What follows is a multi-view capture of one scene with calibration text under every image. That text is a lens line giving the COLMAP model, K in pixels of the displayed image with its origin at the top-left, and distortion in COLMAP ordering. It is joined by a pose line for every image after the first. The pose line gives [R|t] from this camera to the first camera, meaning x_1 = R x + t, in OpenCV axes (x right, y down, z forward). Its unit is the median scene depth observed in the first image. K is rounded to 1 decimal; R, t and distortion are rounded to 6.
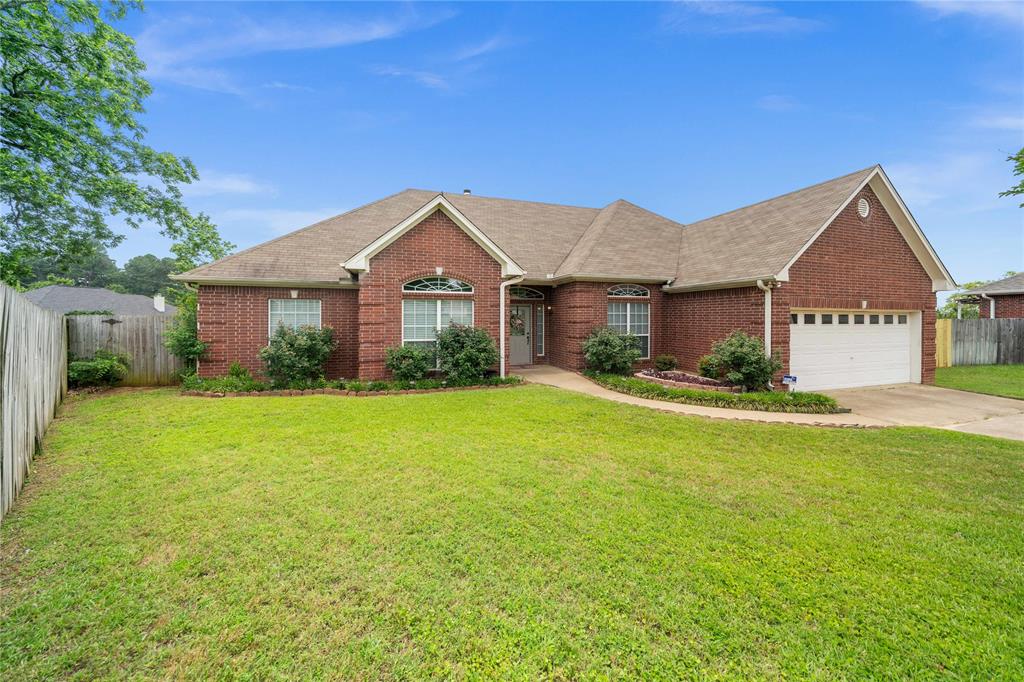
lens RADIAL K [[358.3, 0, 518.6], [0, 358.3, 314.4], [0, 0, 1]] dist [-0.006958, -0.000104]
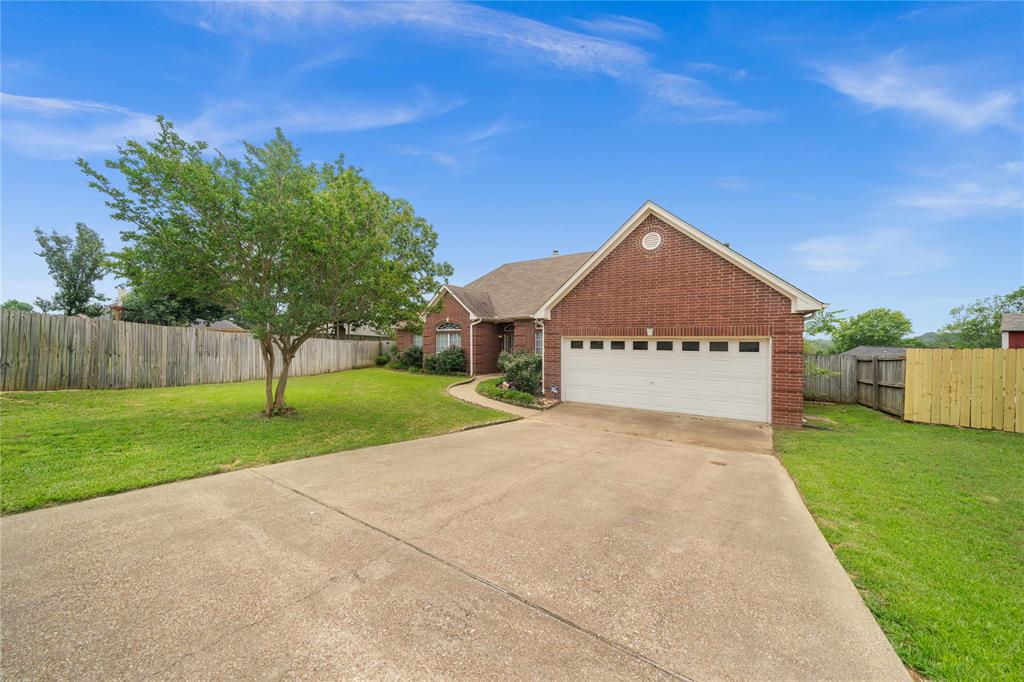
lens RADIAL K [[350.6, 0, 516.1], [0, 350.6, 341.8], [0, 0, 1]] dist [-0.007134, -0.000199]
pose [[0.632732, 0.004122, -0.774360, 1.555188], [0.003923, 0.999956, 0.008528, -0.009043], [0.774361, -0.008434, 0.632688, 0.024449]]
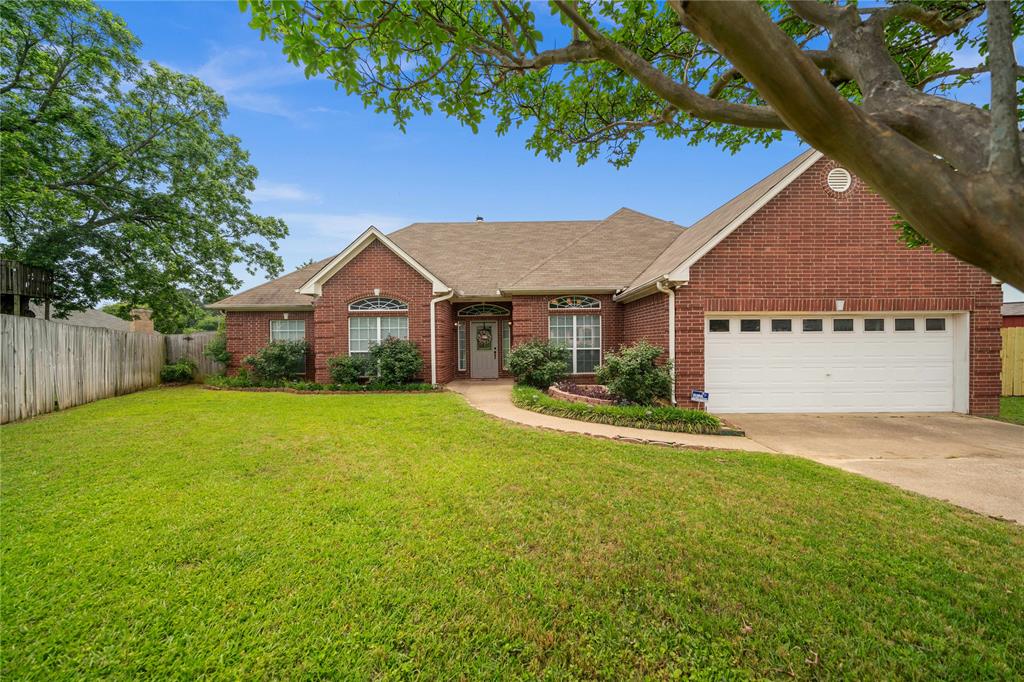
lens RADIAL K [[350.6, 0, 516.1], [0, 350.6, 341.8], [0, 0, 1]] dist [-0.007134, -0.000199]
pose [[0.948567, -0.010108, -0.316414, 0.551095], [0.012929, 0.999893, 0.006817, 0.037672], [0.316311, -0.010558, 0.948597, 0.060618]]
